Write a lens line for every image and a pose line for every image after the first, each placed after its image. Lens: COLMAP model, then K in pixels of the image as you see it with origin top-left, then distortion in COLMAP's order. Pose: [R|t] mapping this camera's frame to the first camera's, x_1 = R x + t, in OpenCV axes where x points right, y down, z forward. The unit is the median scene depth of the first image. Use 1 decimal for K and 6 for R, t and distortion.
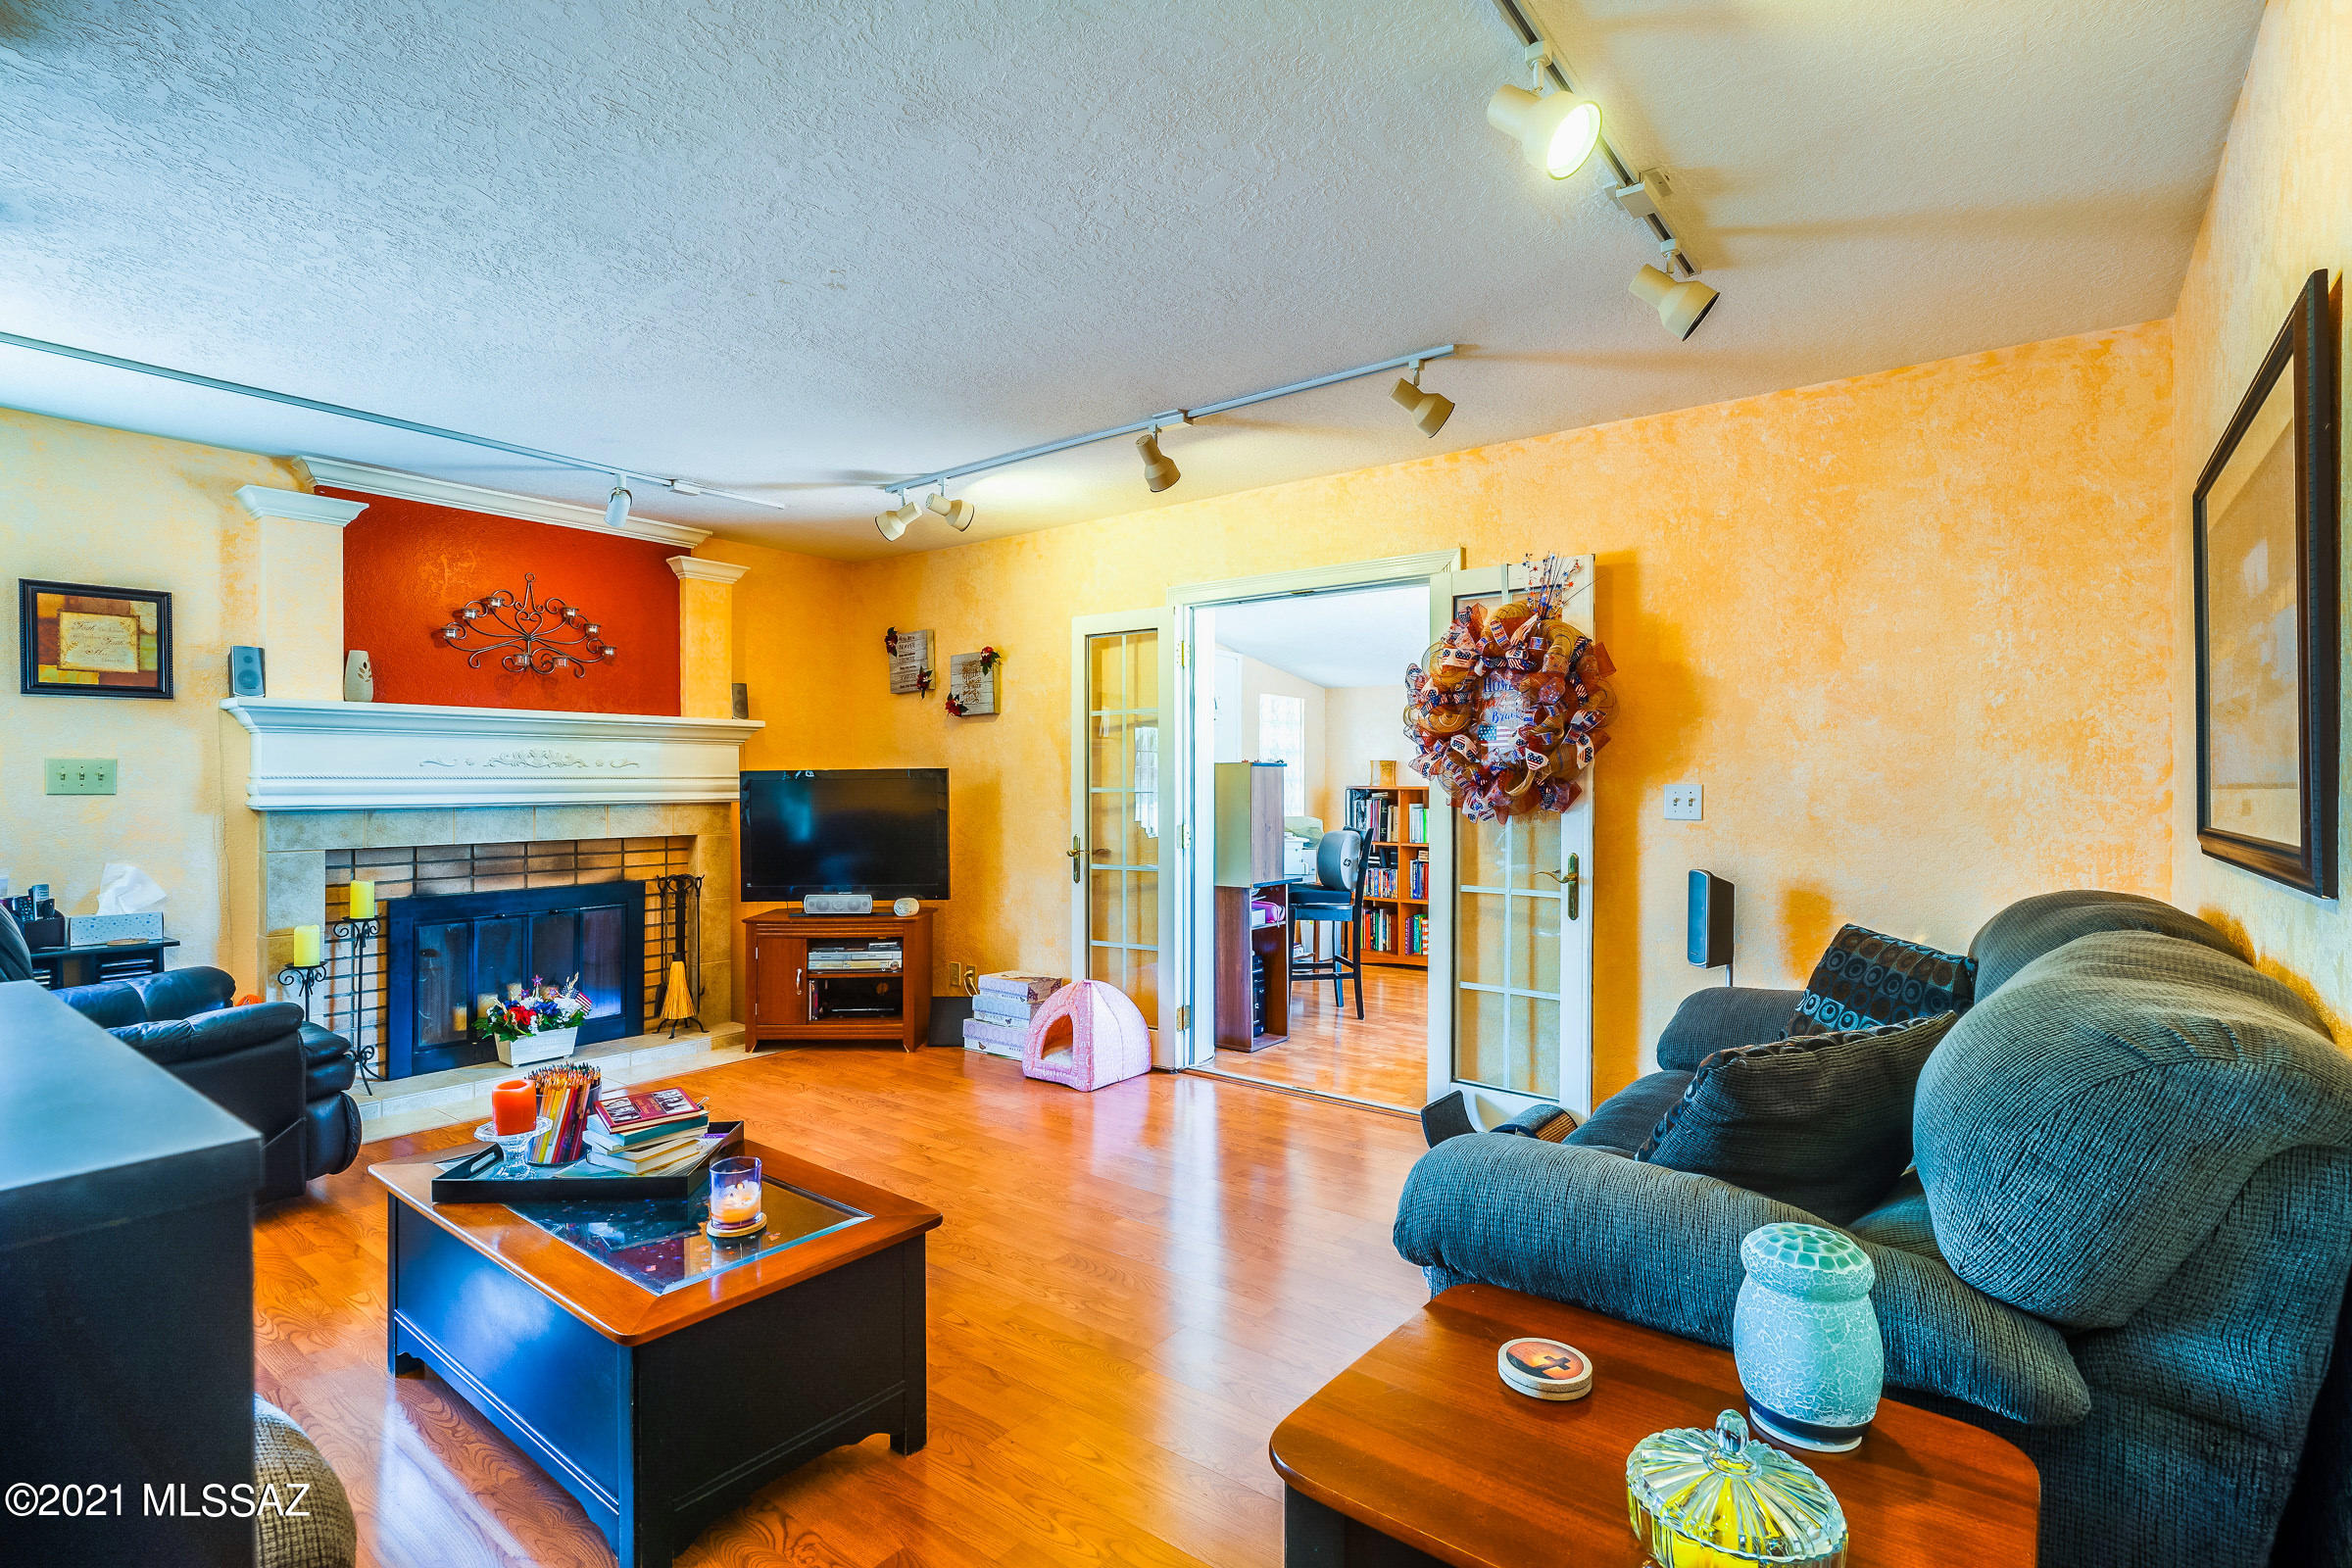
lens RADIAL K [[1074.8, 0, 1176.0], [0, 1074.8, 784.0], [0, 0, 1]] dist [0.000105, 0.007517]
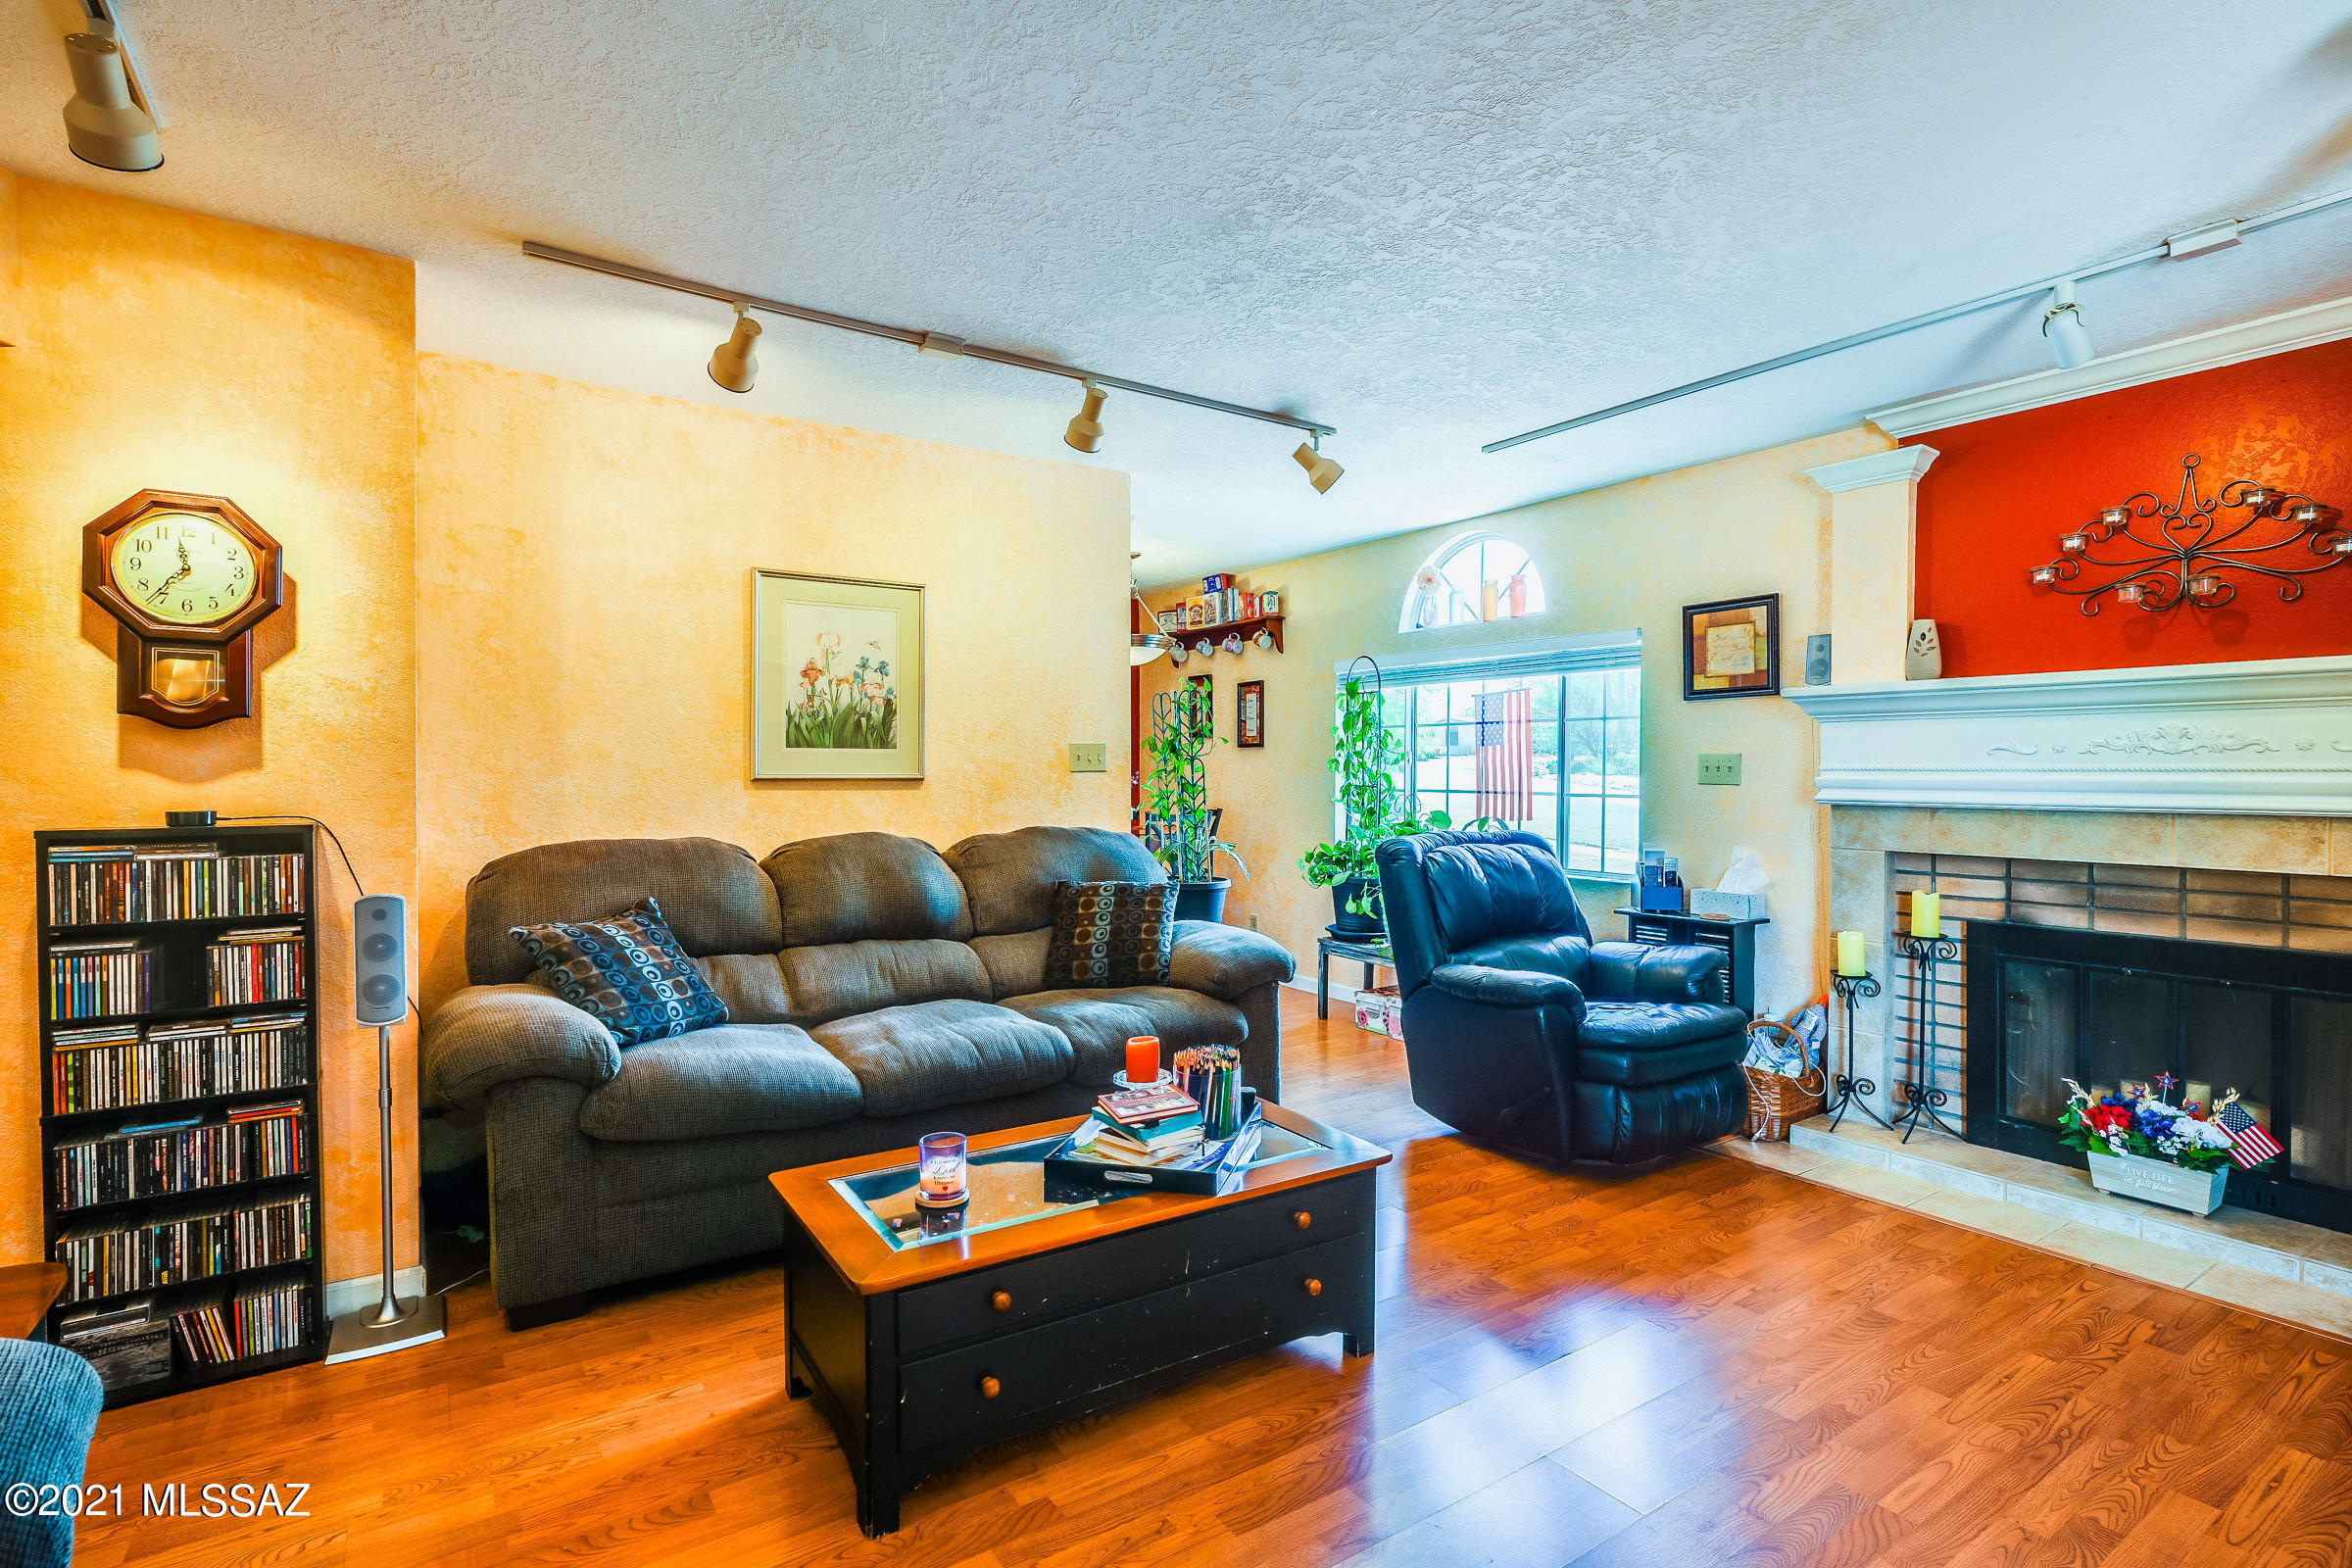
lens RADIAL K [[1137.3, 0, 1190.6], [0, 1137.3, 792.1], [0, 0, 1]] dist [-0.011680, 0.008212]
pose [[-0.298391, 0.020870, -0.954216, 0.235387], [-0.003761, 0.999727, 0.023041, -0.005947], [0.954436, 0.010464, -0.298231, 0.635242]]
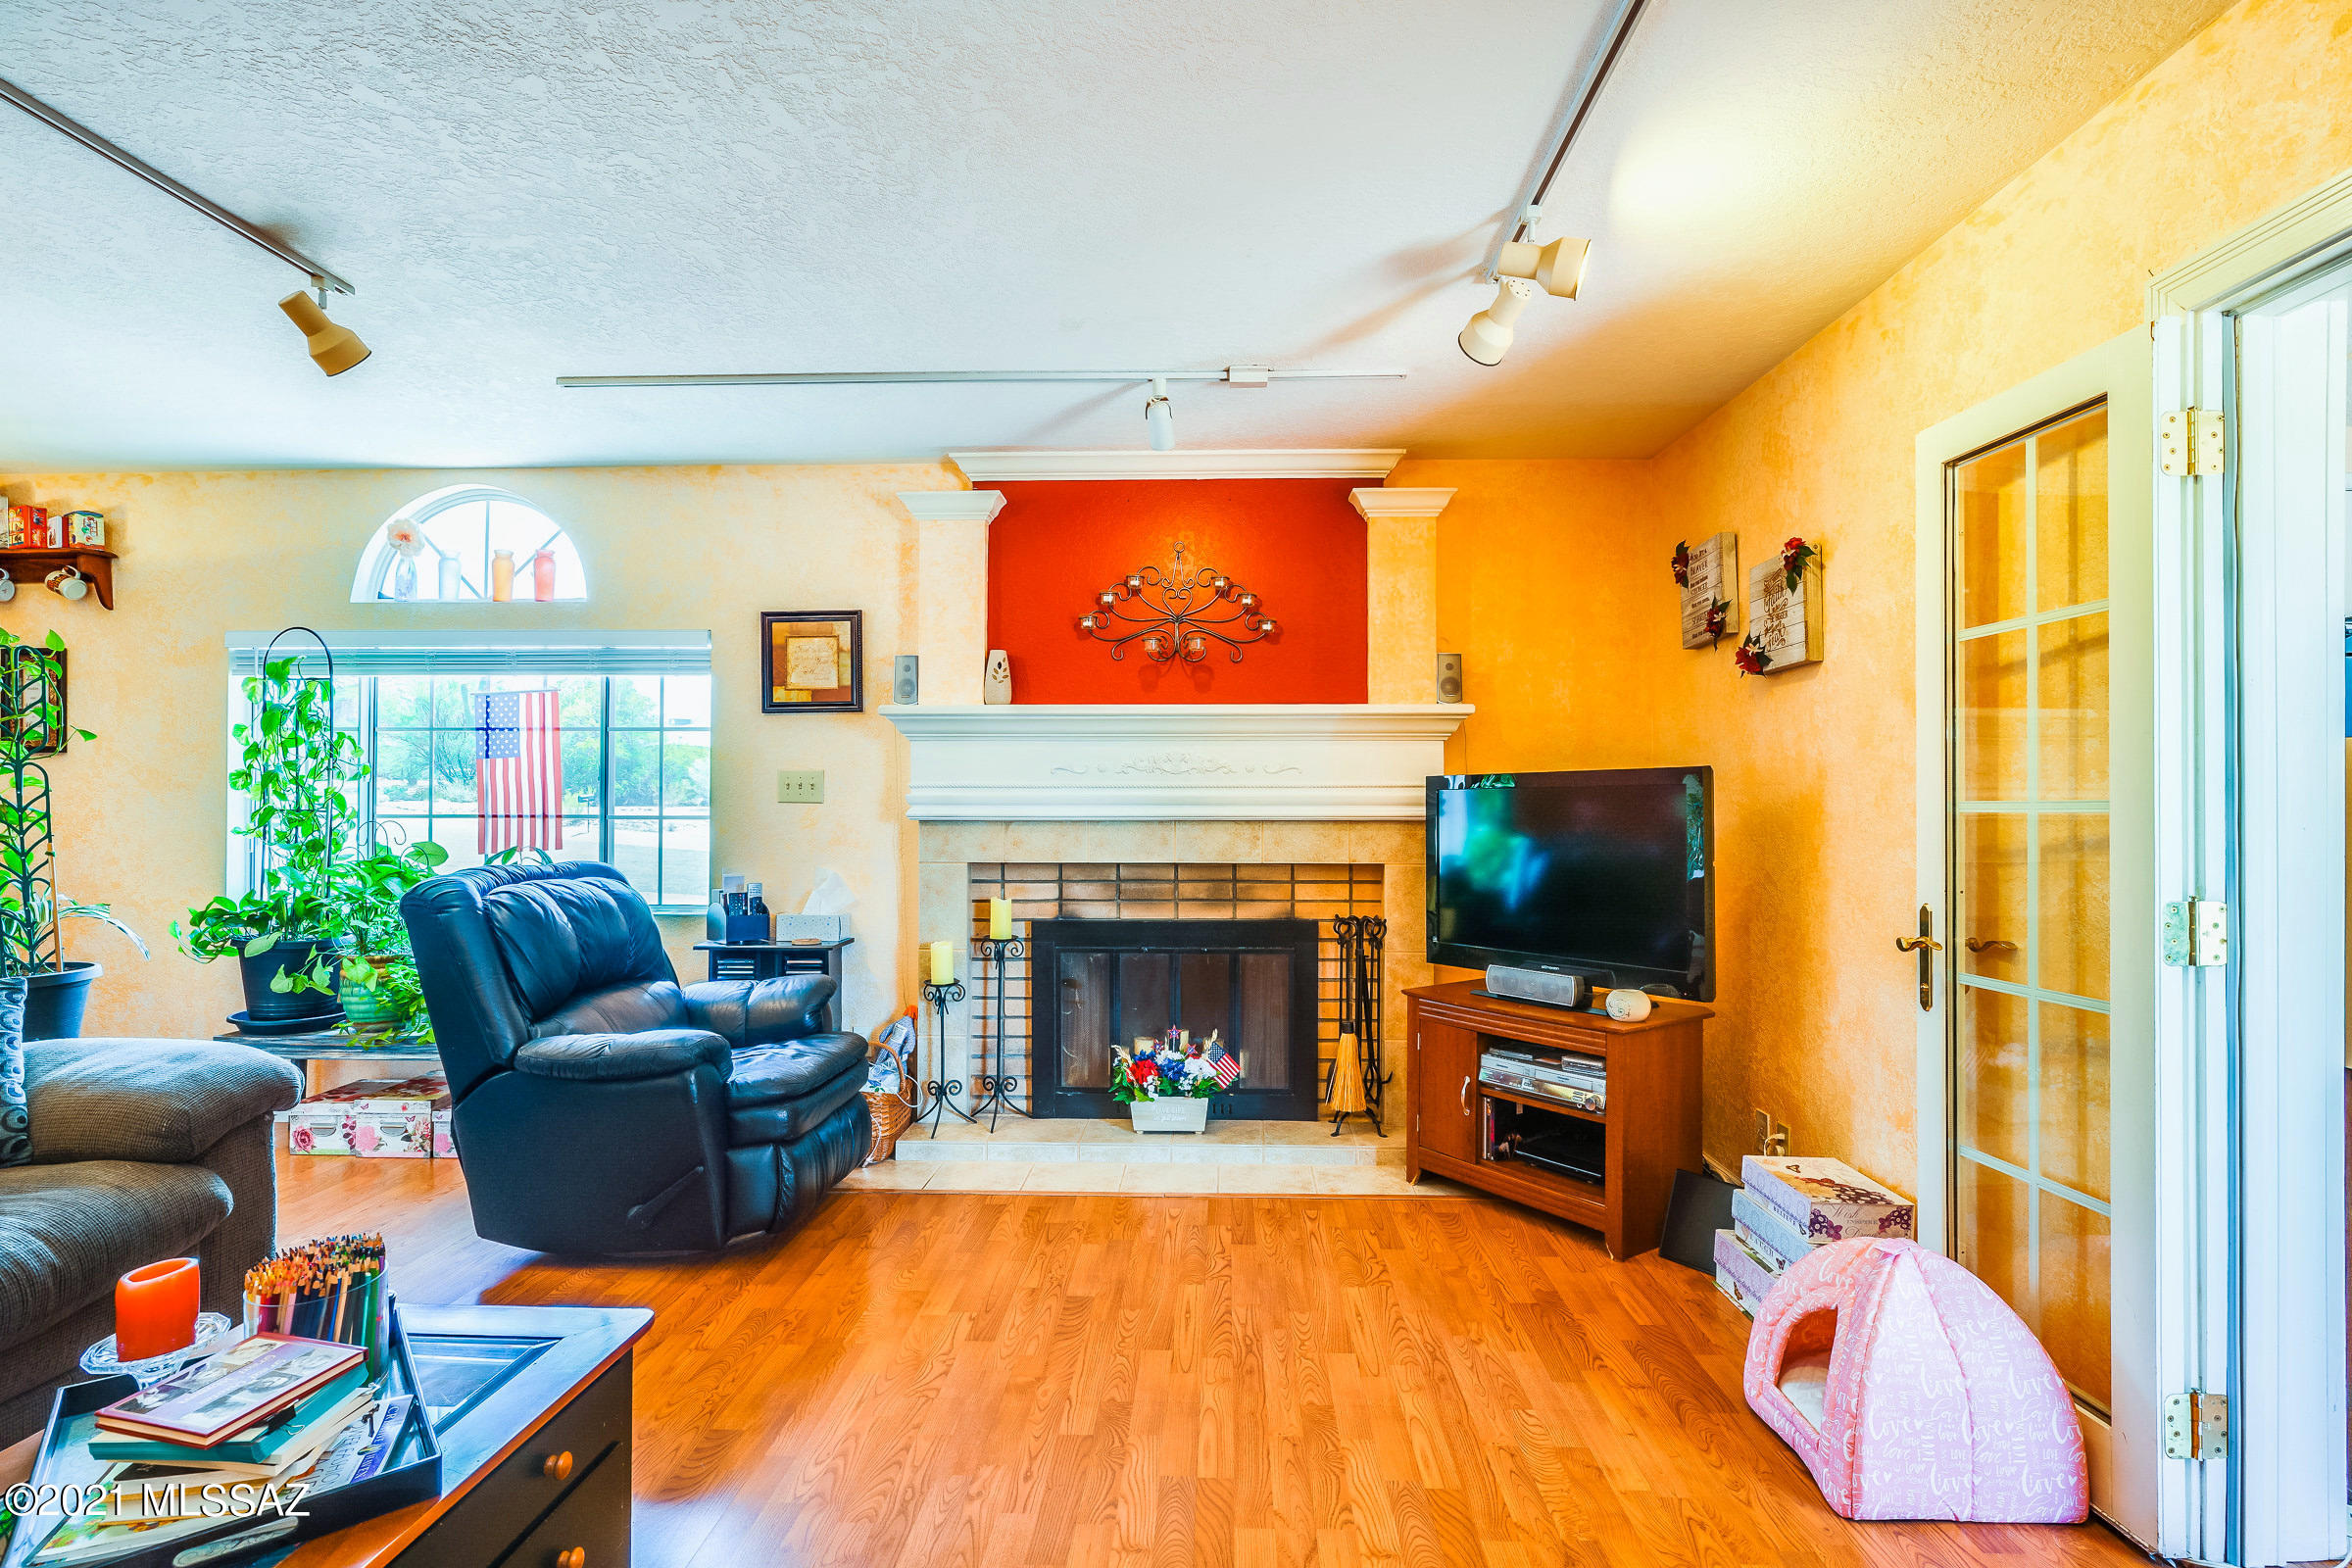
lens RADIAL K [[1137.3, 0, 1190.6], [0, 1137.3, 792.1], [0, 0, 1]] dist [-0.011680, 0.008212]
pose [[0.594408, -0.002120, -0.804161, 0.115186], [-0.003369, 0.999981, -0.005126, 0.002916], [0.804157, 0.005756, 0.594390, 0.488140]]
